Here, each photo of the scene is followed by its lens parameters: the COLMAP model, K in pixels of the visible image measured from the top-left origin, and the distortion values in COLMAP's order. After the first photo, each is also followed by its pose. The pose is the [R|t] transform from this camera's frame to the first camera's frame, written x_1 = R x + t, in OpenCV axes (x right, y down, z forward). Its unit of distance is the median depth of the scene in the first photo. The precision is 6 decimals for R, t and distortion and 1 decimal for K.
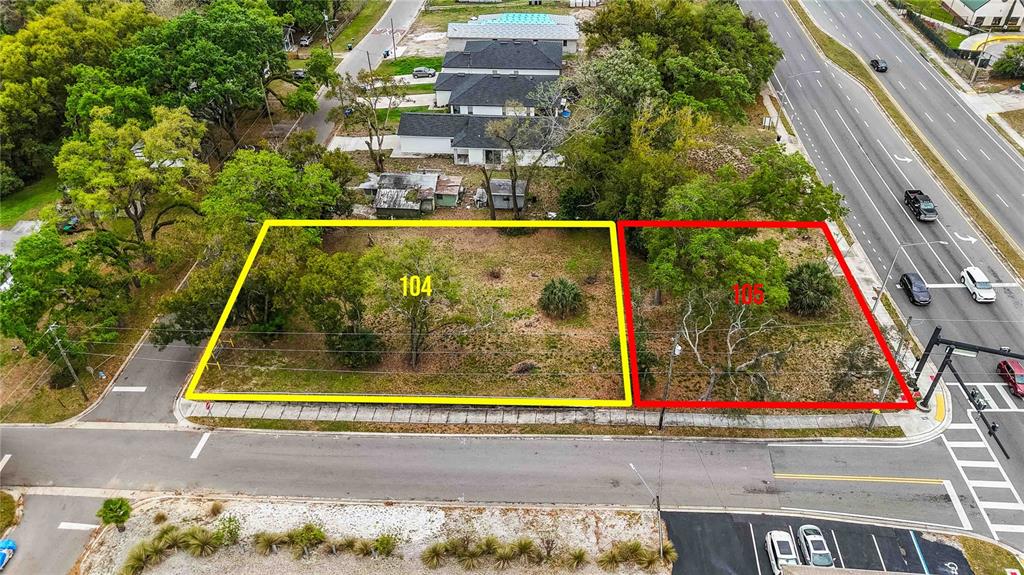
lens RADIAL K [[736.5, 0, 514.2], [0, 736.5, 307.9], [0, 0, 1]] dist [0.053852, -0.055734]
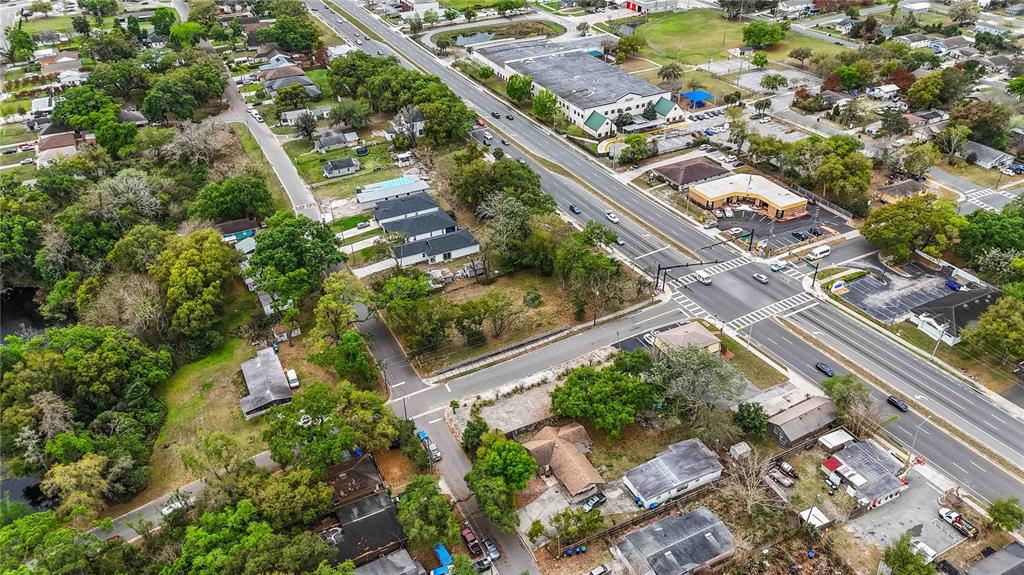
lens RADIAL K [[736.5, 0, 514.2], [0, 736.5, 307.9], [0, 0, 1]] dist [0.053852, -0.055734]
pose [[0.857089, -0.293782, 0.423190, -1.191985], [0.332987, 0.942720, -0.019957, 0.052194], [-0.393087, 0.158022, 0.905821, -1.388653]]
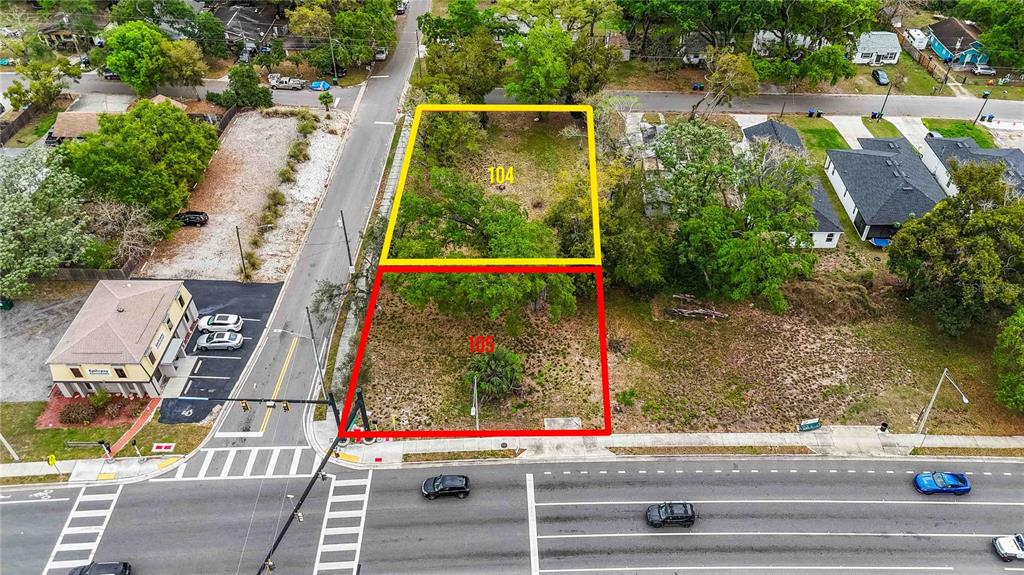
lens RADIAL K [[736.5, 0, 514.2], [0, 736.5, 307.9], [0, 0, 1]] dist [0.053852, -0.055734]
pose [[0.049713, 0.693704, -0.718543, 1.151188], [-0.631006, 0.579477, 0.515788, -0.656362], [0.774184, 0.427763, 0.466539, 0.594269]]
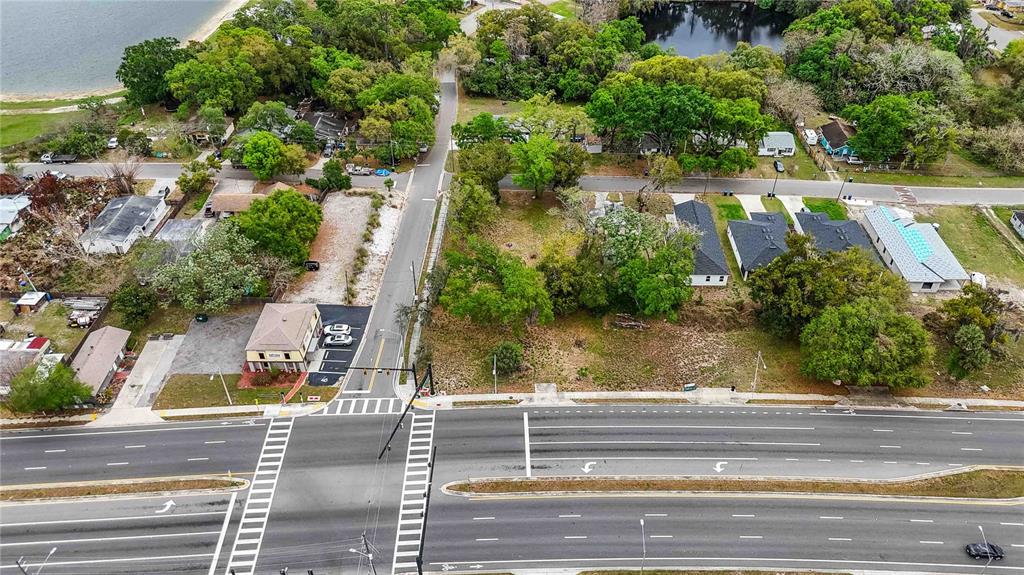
lens RADIAL K [[736.5, 0, 514.2], [0, 736.5, 307.9], [0, 0, 1]] dist [0.053852, -0.055734]
pose [[0.040982, 0.650527, -0.758377, 1.737455], [-0.628126, 0.607048, 0.486776, -0.997668], [0.777032, 0.456407, 0.433490, 0.290257]]
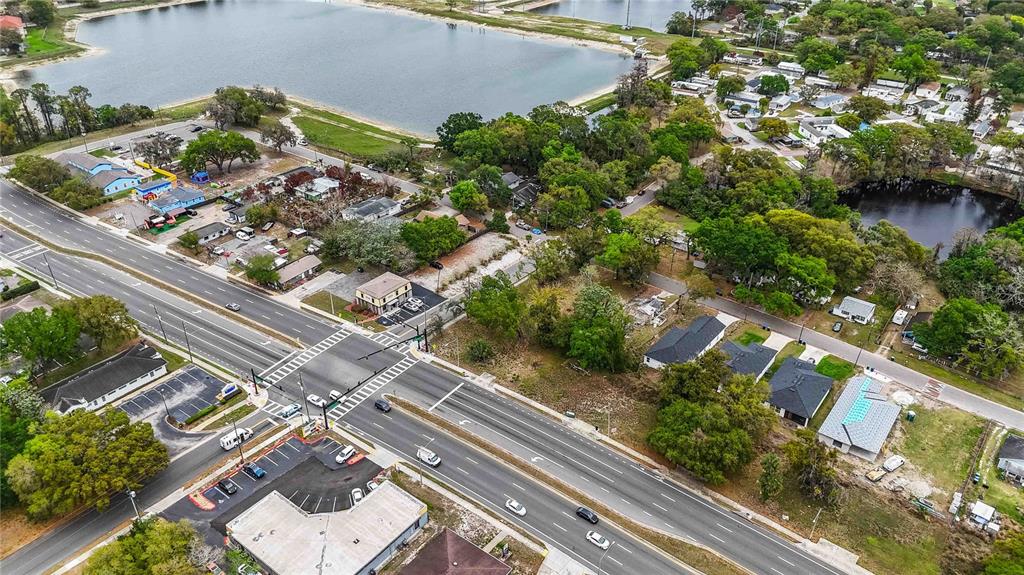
lens RADIAL K [[736.5, 0, 514.2], [0, 736.5, 307.9], [0, 0, 1]] dist [0.053852, -0.055734]
pose [[-0.554161, 0.452035, -0.698977, 2.167127], [-0.530753, 0.454995, 0.715039, -2.068821], [0.641254, 0.767231, -0.012222, 1.107611]]
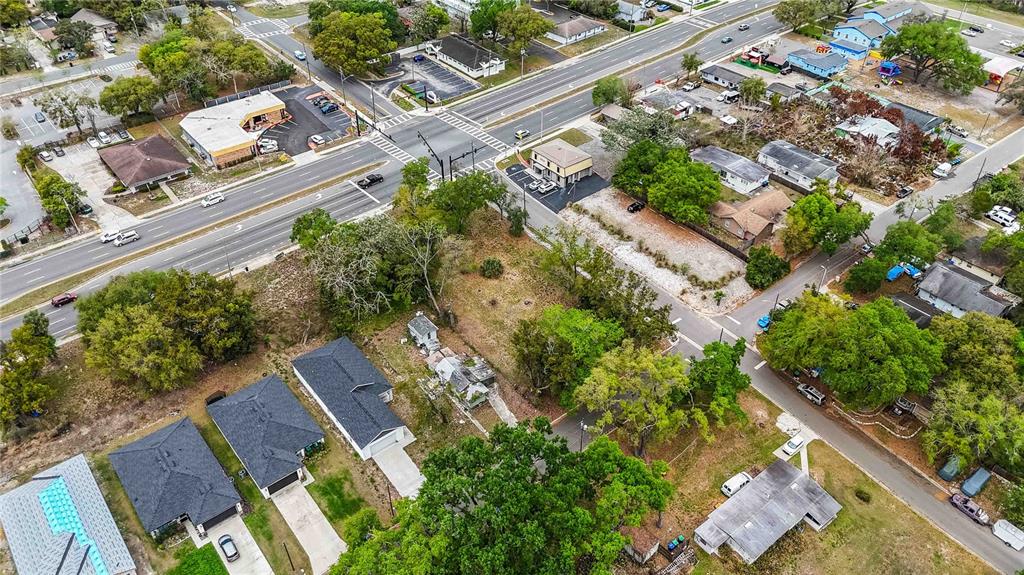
lens RADIAL K [[736.5, 0, 514.2], [0, 736.5, 307.9], [0, 0, 1]] dist [0.053852, -0.055734]
pose [[-0.679960, -0.462311, 0.569142, -1.256536], [0.473513, 0.315793, 0.822229, -1.721547], [-0.559857, 0.828579, 0.004184, 1.190834]]
